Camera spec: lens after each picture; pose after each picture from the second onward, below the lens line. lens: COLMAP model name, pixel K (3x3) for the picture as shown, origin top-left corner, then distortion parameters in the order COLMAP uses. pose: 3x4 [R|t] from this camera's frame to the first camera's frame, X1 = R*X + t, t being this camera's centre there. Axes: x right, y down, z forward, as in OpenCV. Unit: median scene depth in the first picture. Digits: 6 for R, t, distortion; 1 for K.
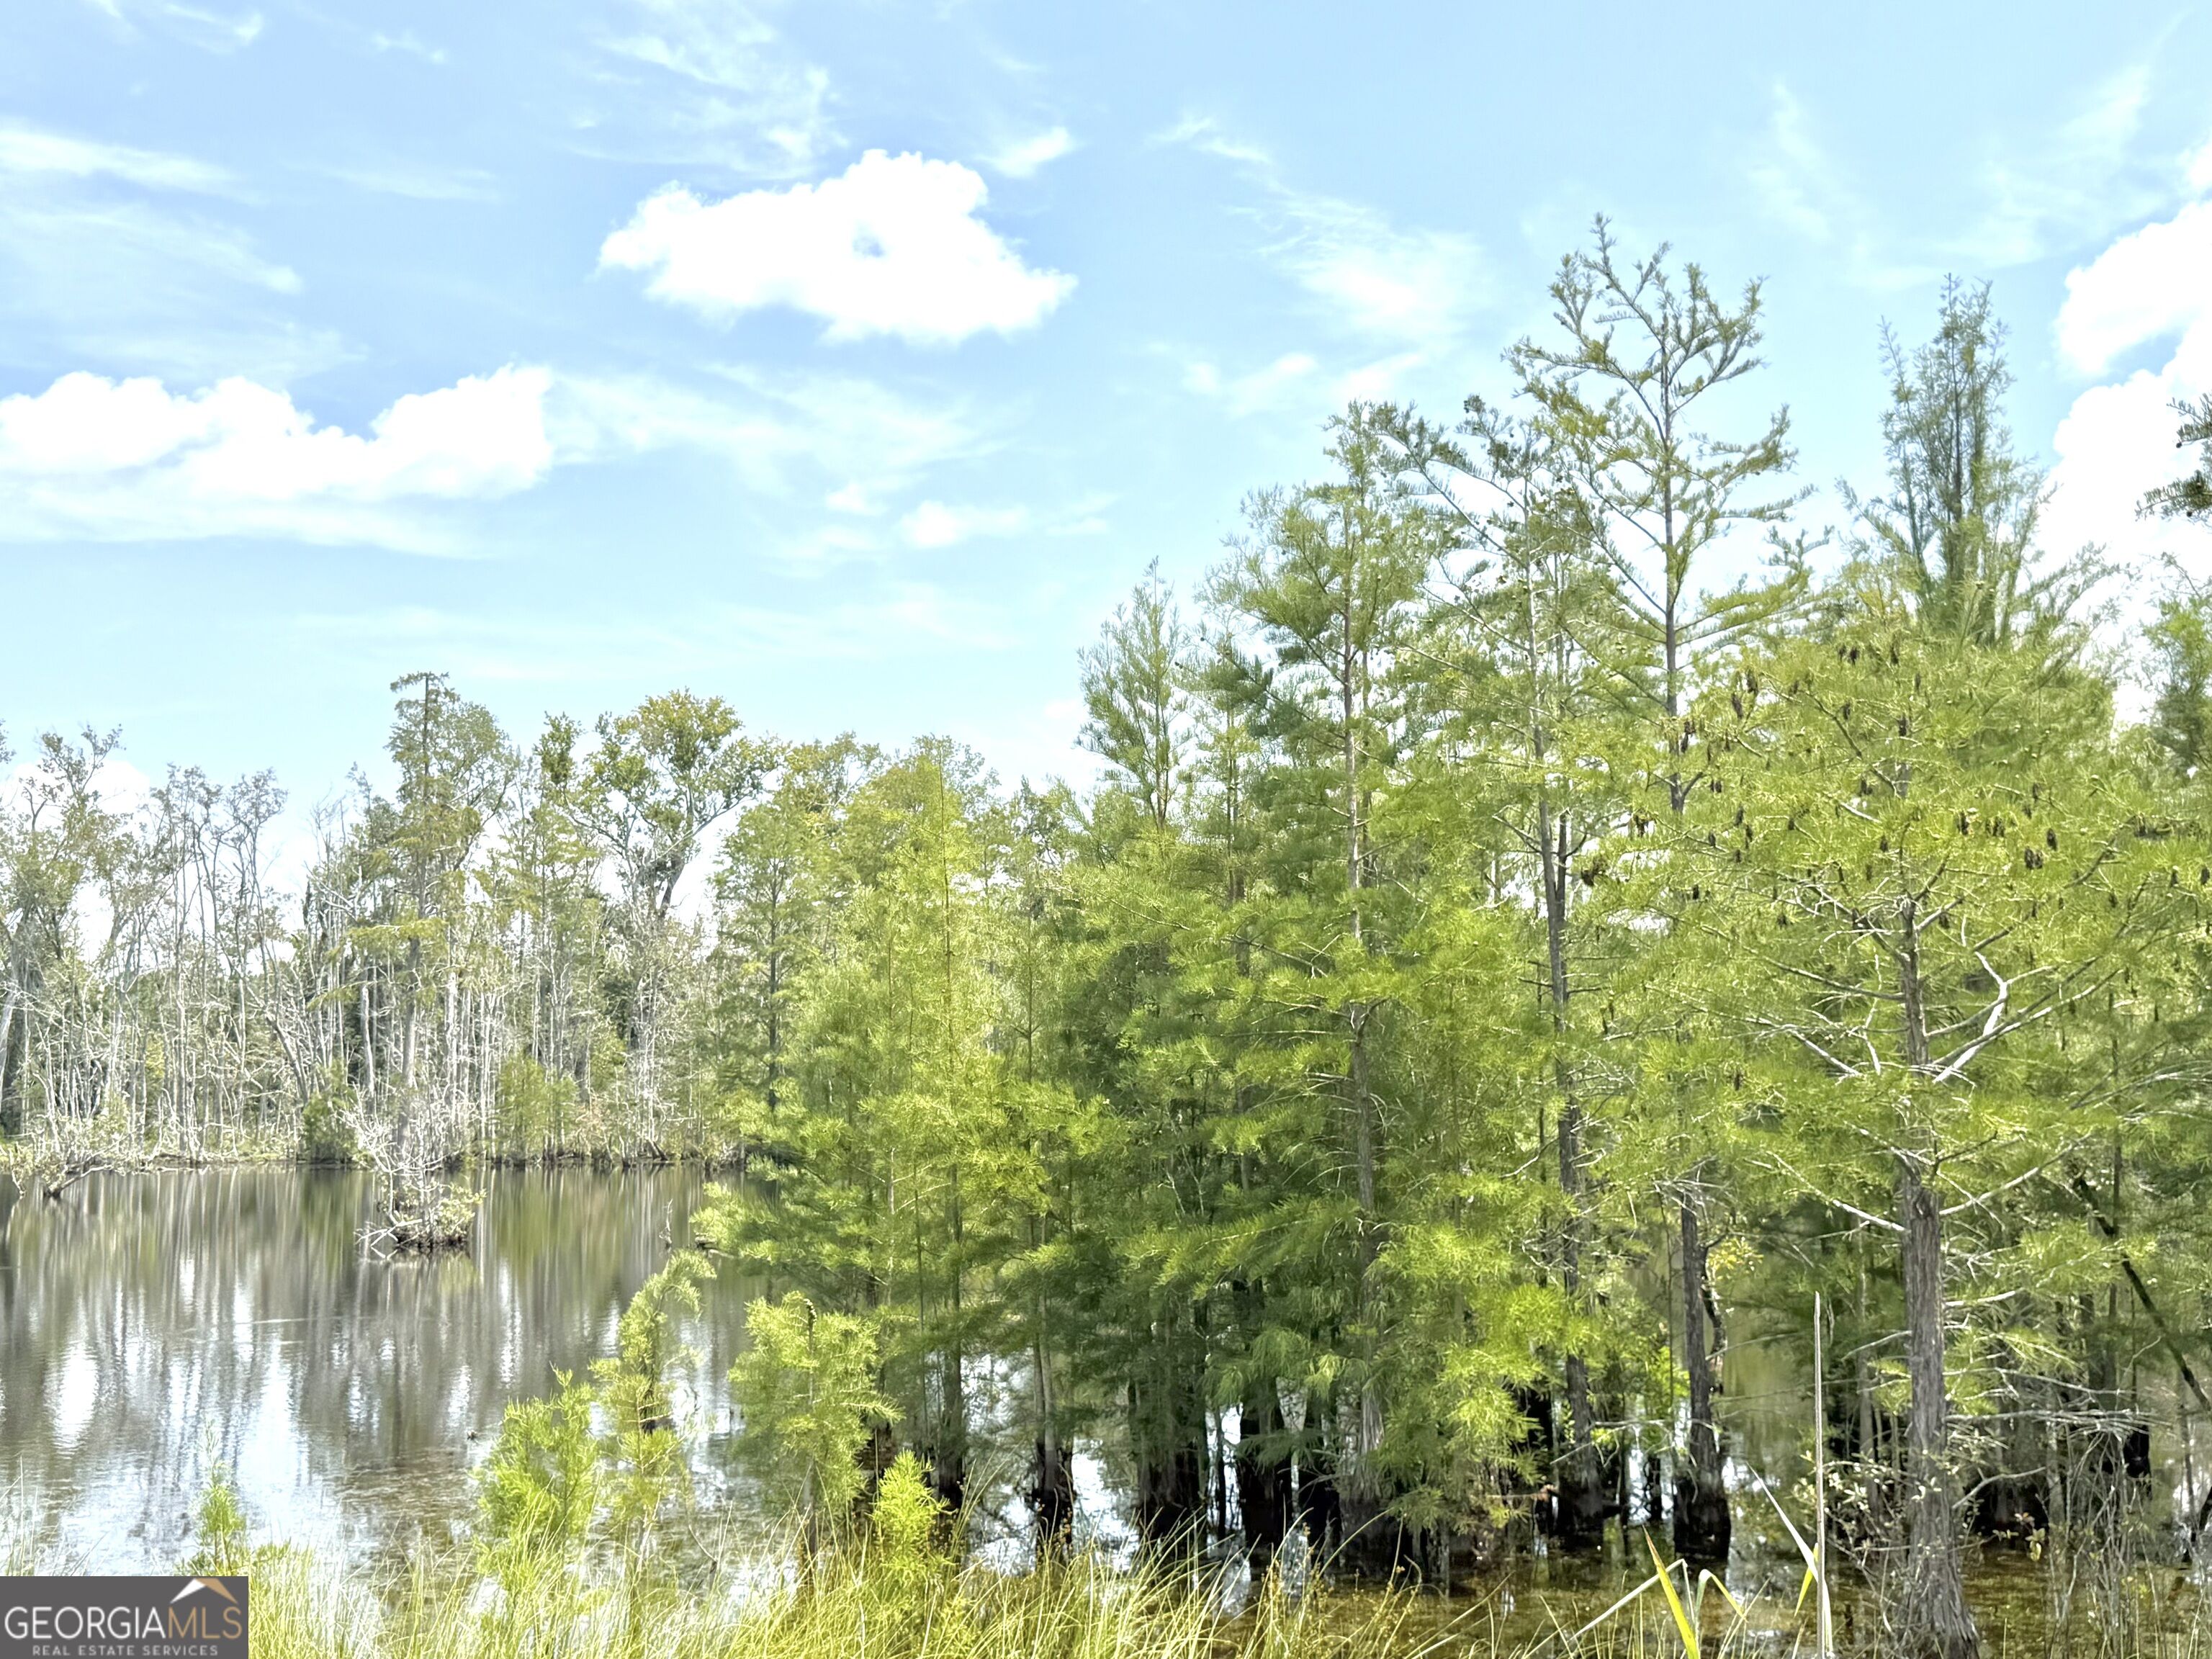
lens RADIAL K [[2384.0, 0, 1106.0], [0, 2384.0, 829.5], [0, 0, 1]] dist [0.202745, -0.525574]
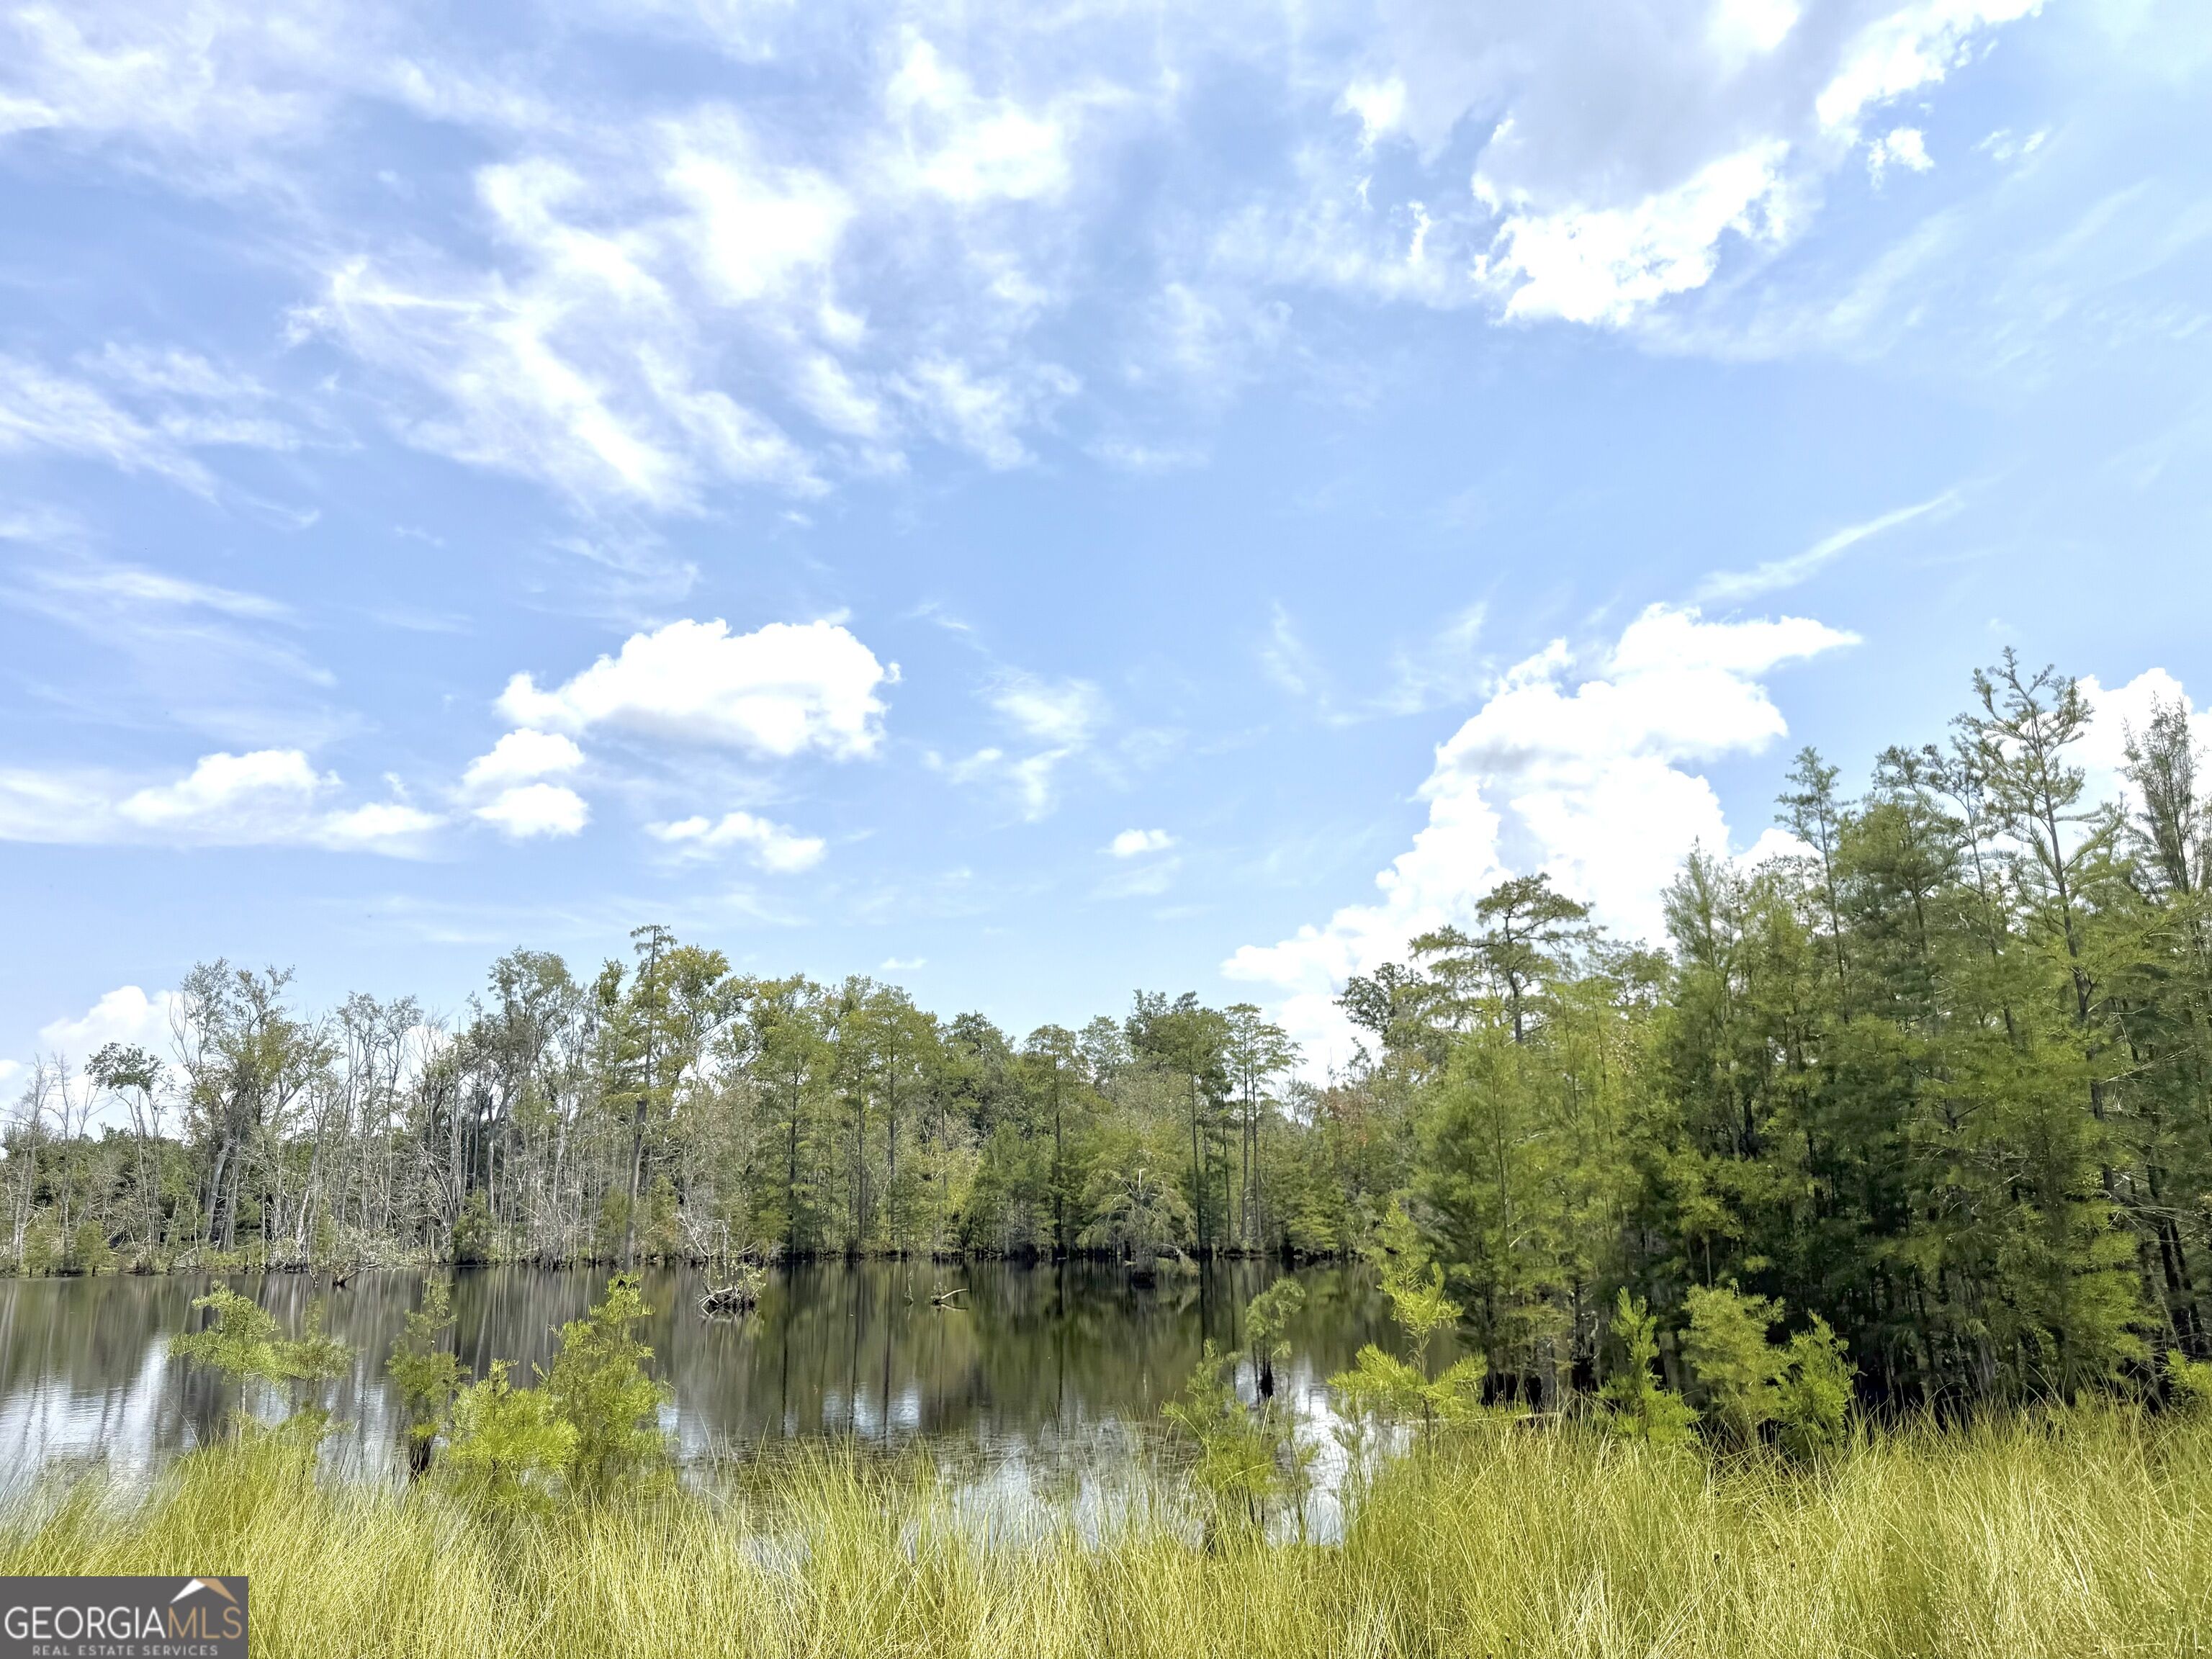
lens RADIAL K [[1533.3, 0, 988.4], [0, 1533.3, 867.0], [0, 0, 1]] dist [0.054071, -0.095294]
pose [[0.988403, 0.023768, 0.149984, -0.137060], [-0.005642, 0.992741, -0.120138, 0.008688], [-0.151750, 0.117899, 0.981362, 0.006172]]
